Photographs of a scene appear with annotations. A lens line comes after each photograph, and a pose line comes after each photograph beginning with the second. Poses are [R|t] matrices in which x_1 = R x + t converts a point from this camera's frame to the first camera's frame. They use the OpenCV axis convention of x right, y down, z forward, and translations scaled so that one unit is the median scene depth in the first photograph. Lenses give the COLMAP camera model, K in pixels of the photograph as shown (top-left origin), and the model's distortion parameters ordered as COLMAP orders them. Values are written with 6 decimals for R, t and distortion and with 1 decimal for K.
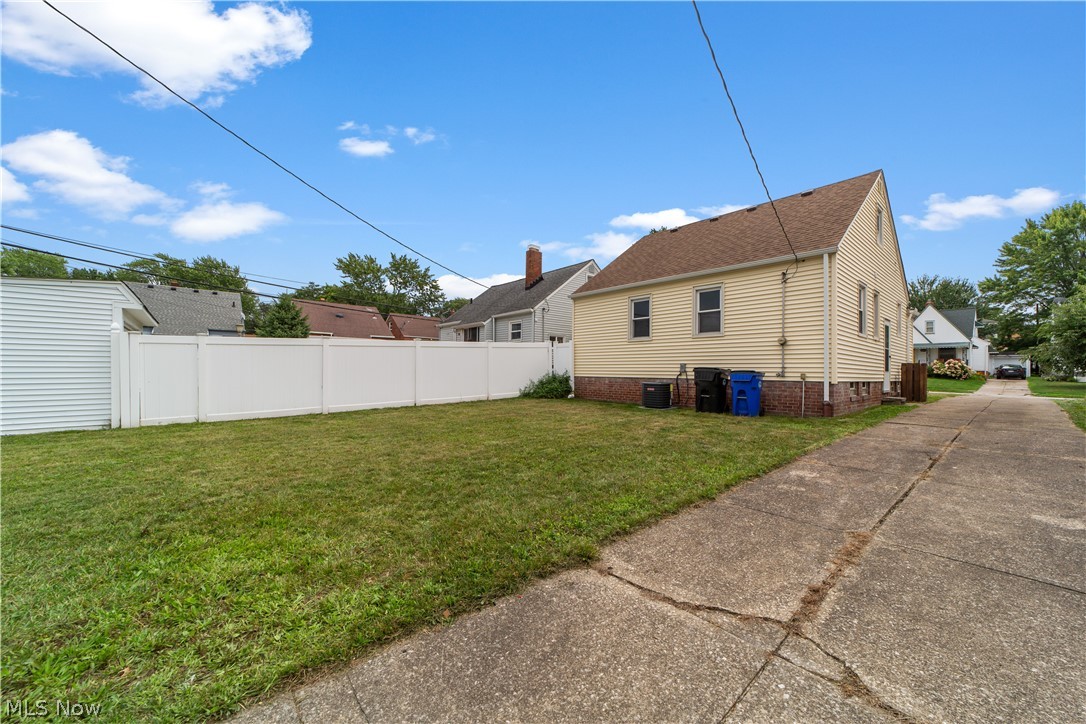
lens RADIAL K [[420.7, 0, 537.5], [0, 420.7, 367.3], [0, 0, 1]] dist [-0.013828, 0.007751]
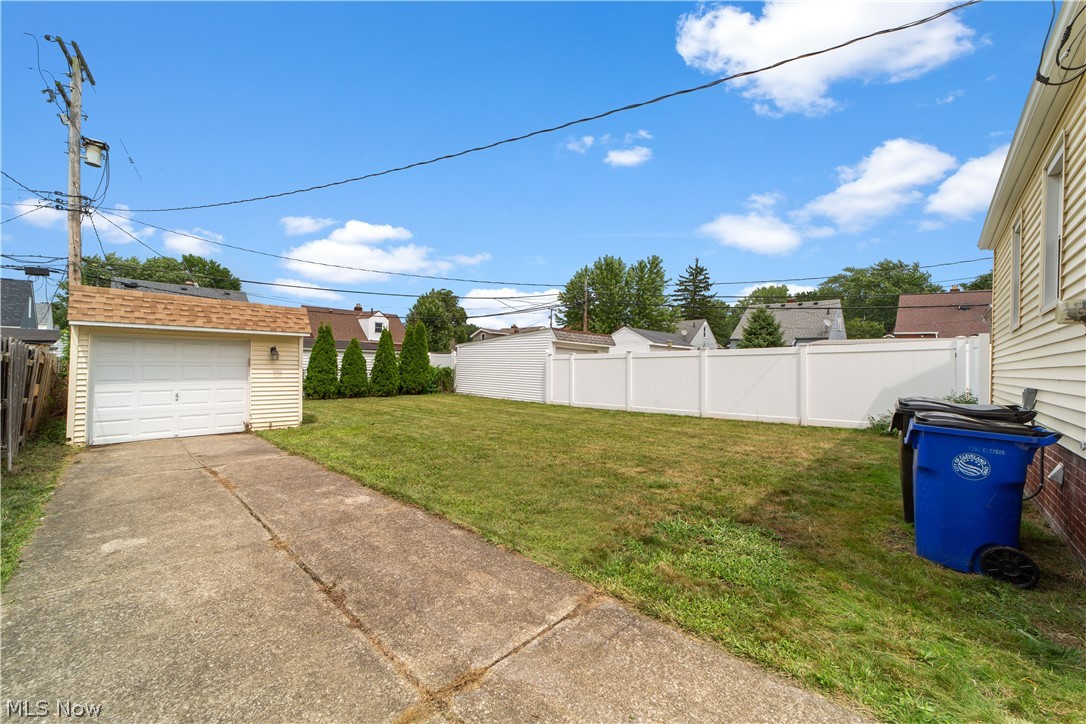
lens RADIAL K [[420.7, 0, 537.5], [0, 420.7, 367.3], [0, 0, 1]] dist [-0.013828, 0.007751]
pose [[0.085886, 0.007541, -0.996276, 0.756104], [-0.015998, 0.999853, 0.006189, -0.027539], [0.996177, 0.015407, 0.085994, 0.617599]]
